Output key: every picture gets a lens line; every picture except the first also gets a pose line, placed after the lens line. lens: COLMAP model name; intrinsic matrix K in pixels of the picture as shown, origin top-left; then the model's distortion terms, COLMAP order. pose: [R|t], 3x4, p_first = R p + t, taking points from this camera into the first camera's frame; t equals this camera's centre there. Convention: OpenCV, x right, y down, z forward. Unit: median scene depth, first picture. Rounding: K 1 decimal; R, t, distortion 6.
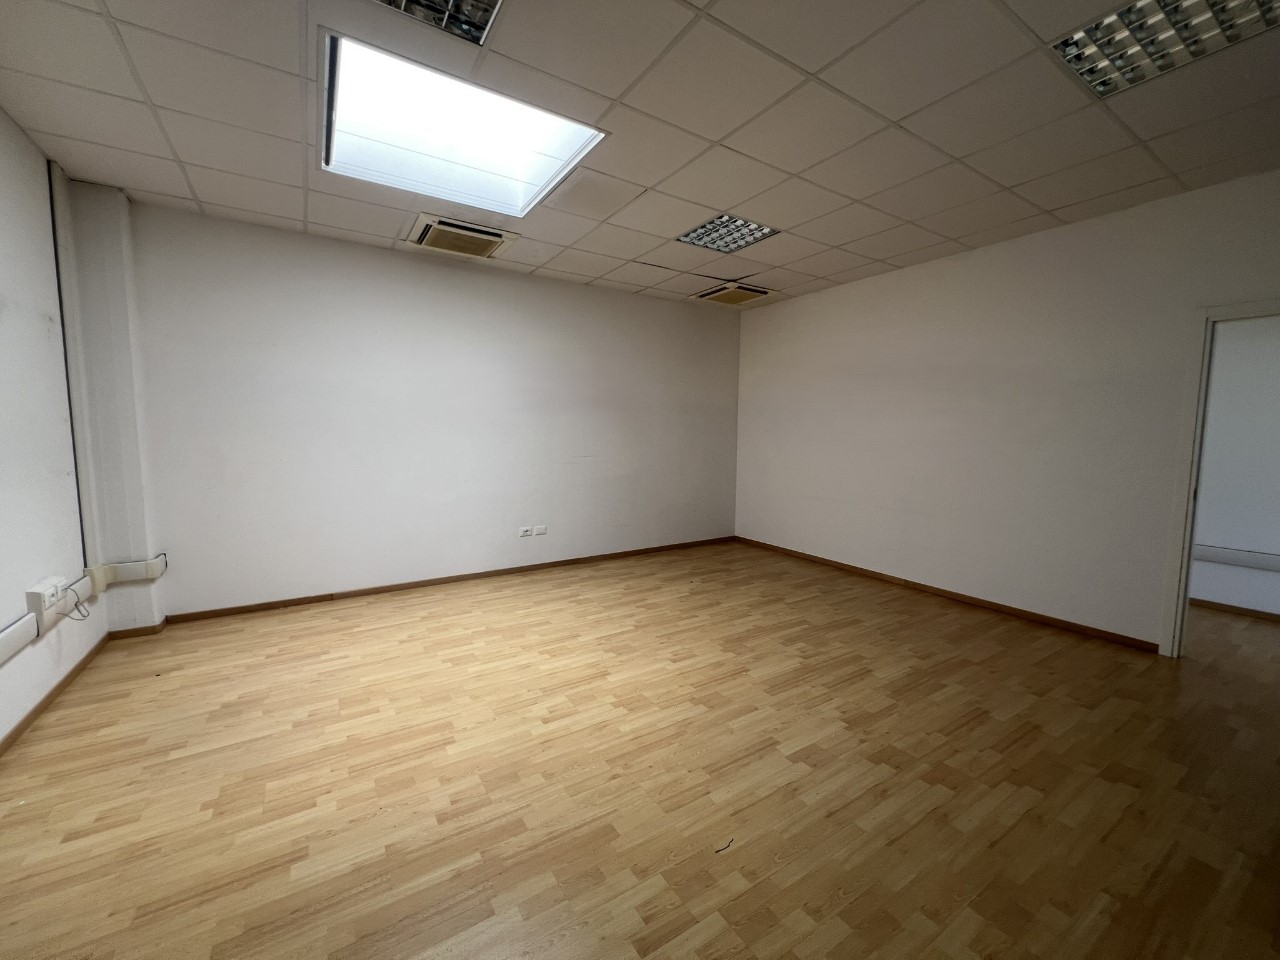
lens RADIAL K [[509.3, 0, 634.9], [0, 509.3, 479.2], [0, 0, 1]] dist [-0.001935, 0.000318]
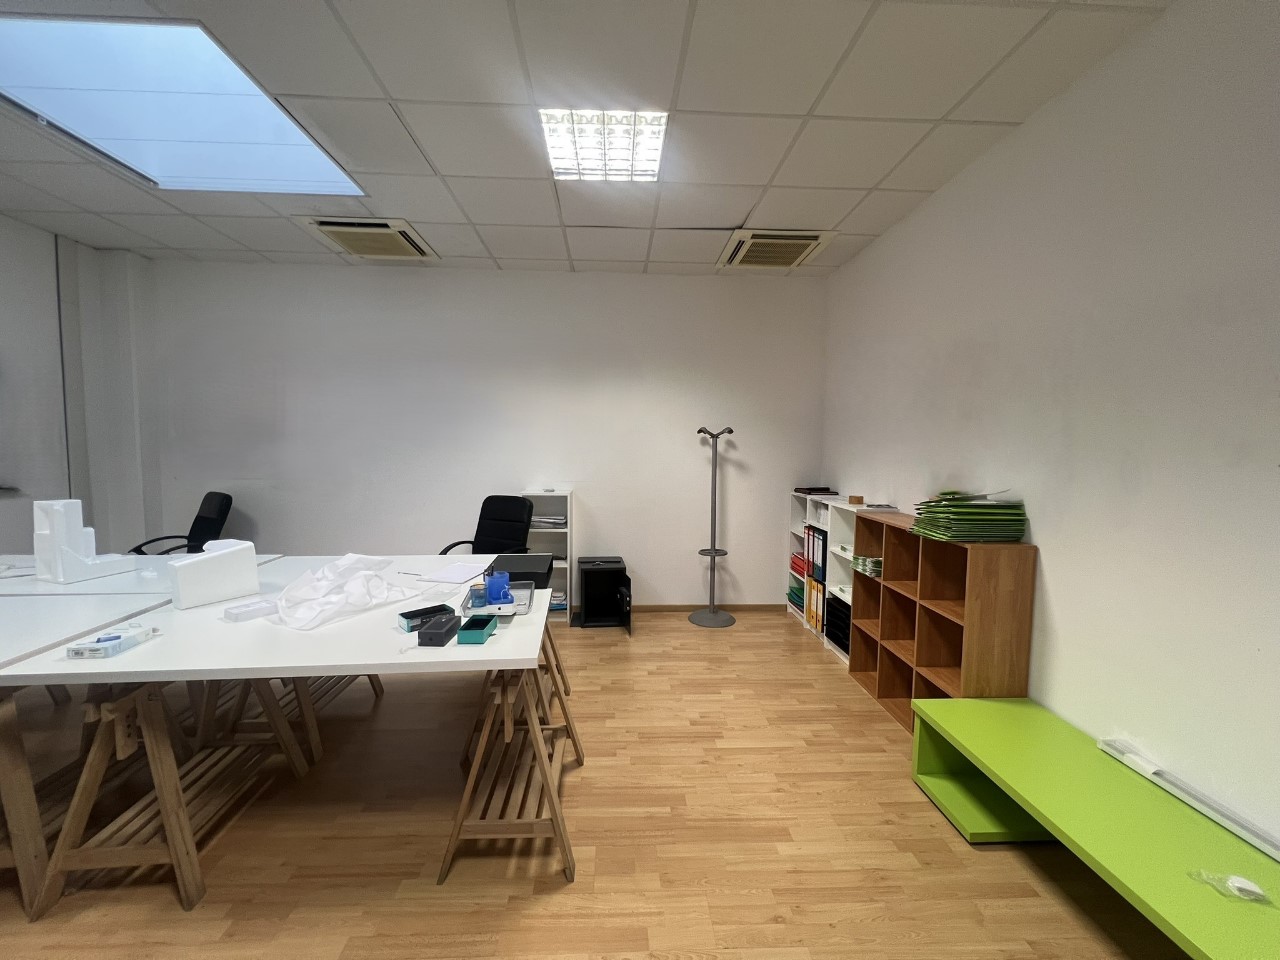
lens RADIAL K [[509.3, 0, 637.0], [0, 509.3, 477.3], [0, 0, 1]] dist [-0.001935, 0.000318]
pose [[0.866379, 0.031459, -0.498396, 0.650121], [-0.050658, 0.998402, -0.025042, -0.058814], [0.496811, 0.046944, 0.866588, 0.567605]]
